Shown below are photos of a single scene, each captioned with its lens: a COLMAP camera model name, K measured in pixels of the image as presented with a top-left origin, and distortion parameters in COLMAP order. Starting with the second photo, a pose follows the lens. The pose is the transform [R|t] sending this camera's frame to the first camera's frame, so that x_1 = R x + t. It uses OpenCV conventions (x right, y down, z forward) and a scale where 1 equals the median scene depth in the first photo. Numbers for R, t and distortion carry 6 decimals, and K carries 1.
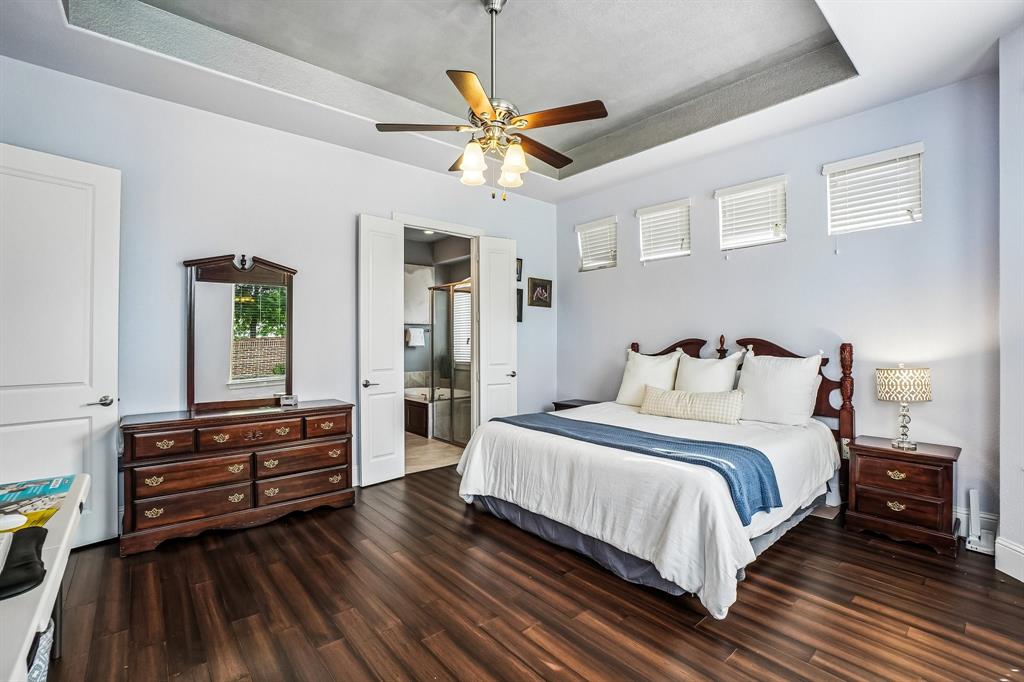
lens RADIAL K [[465.3, 0, 509.2], [0, 465.3, 344.0], [0, 0, 1]] dist [-0.055446, 0.022741]
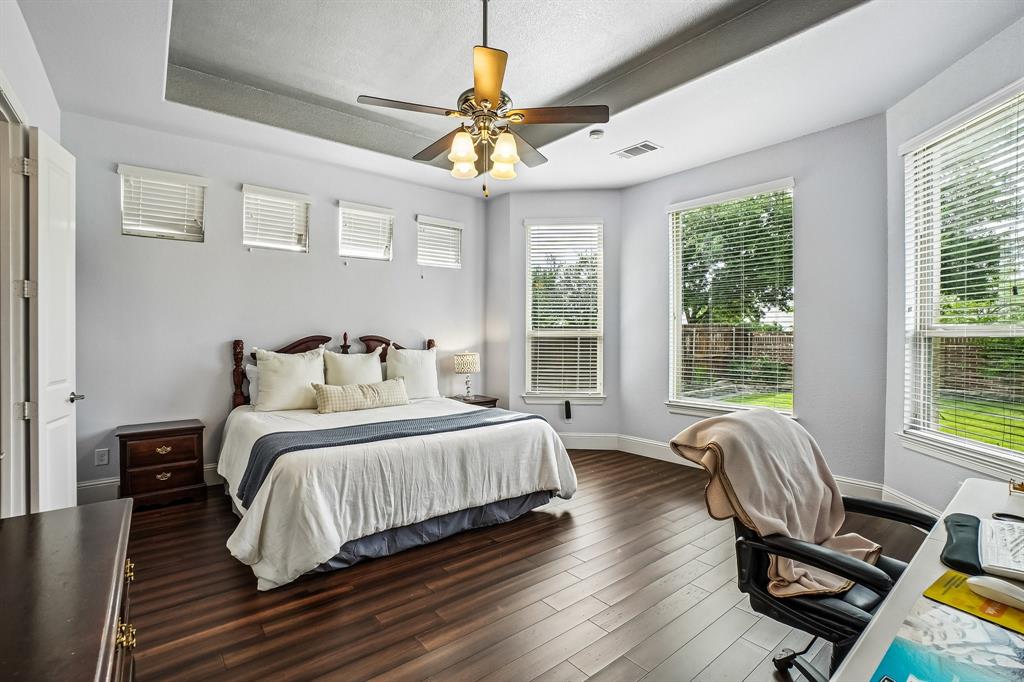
lens RADIAL K [[455.3, 0, 512.0], [0, 455.3, 341.0], [0, 0, 1]] dist [-0.053132, 0.021196]
pose [[0.037640, -0.008825, 0.999252, -0.611503], [0.005434, 0.999948, 0.008626, -0.006984], [-0.999277, 0.005105, 0.037686, 0.555198]]
